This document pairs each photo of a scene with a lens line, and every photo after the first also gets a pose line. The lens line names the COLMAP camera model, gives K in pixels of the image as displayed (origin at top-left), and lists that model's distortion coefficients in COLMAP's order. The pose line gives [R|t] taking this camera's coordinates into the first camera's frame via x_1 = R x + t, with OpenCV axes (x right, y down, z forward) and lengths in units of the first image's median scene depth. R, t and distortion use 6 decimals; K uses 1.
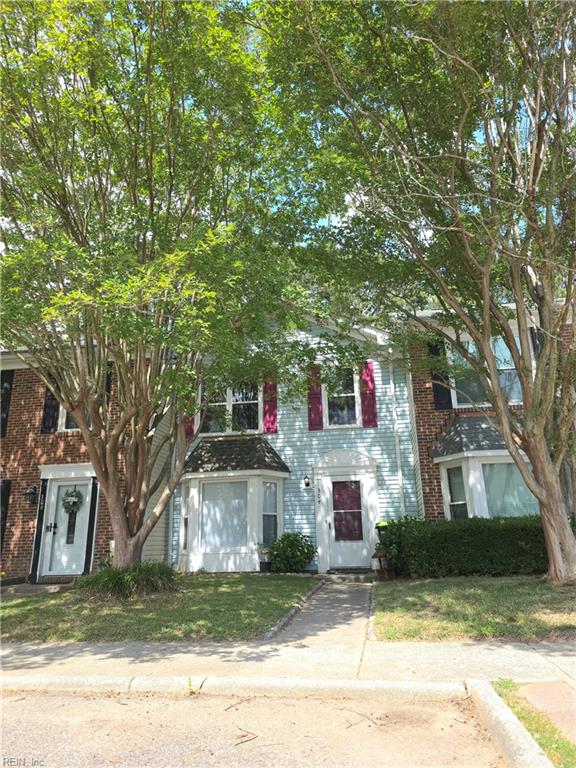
lens RADIAL K [[510.0, 0, 284.8], [0, 510.0, 382.3], [0, 0, 1]] dist [0.110975, 0.000091]
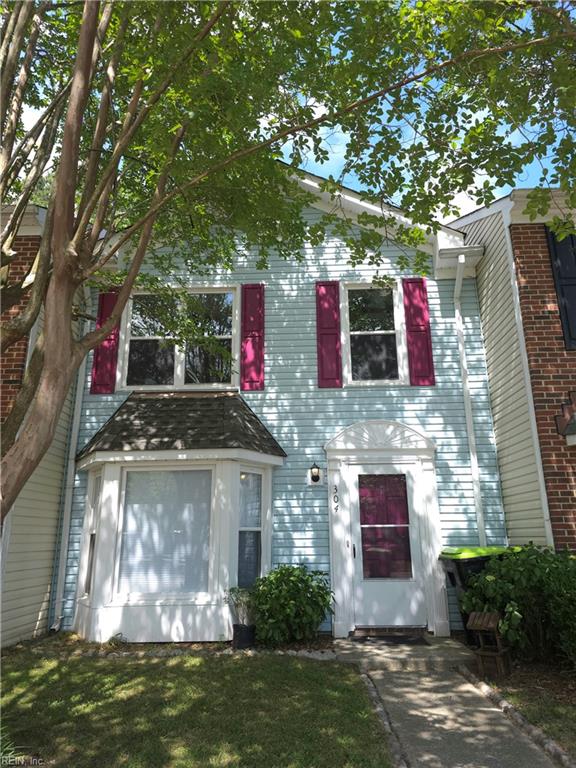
lens RADIAL K [[515.7, 0, 288.0], [0, 515.7, 384.0], [0, 0, 1]] dist [0.082166, -0.078302]
pose [[0.991467, 0.047103, 0.121552, -0.063411], [-0.049324, 0.998665, 0.015326, 0.086507], [-0.120668, -0.021191, 0.992467, 0.432455]]
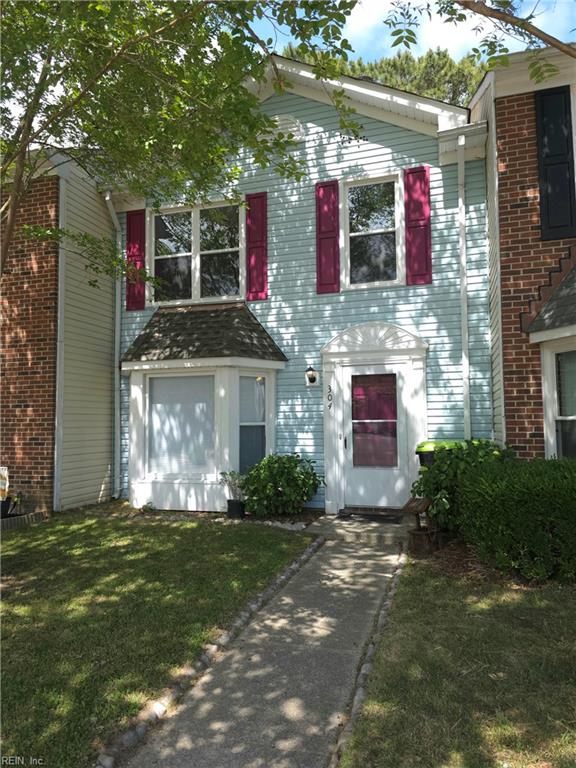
lens RADIAL K [[515.7, 0, 288.0], [0, 515.7, 384.0], [0, 0, 1]] dist [0.082166, -0.078302]
pose [[0.990899, 0.001631, -0.134598, 0.100286], [0.029517, 0.972958, 0.229087, 0.058965], [0.131332, -0.230975, 0.964055, 0.387998]]
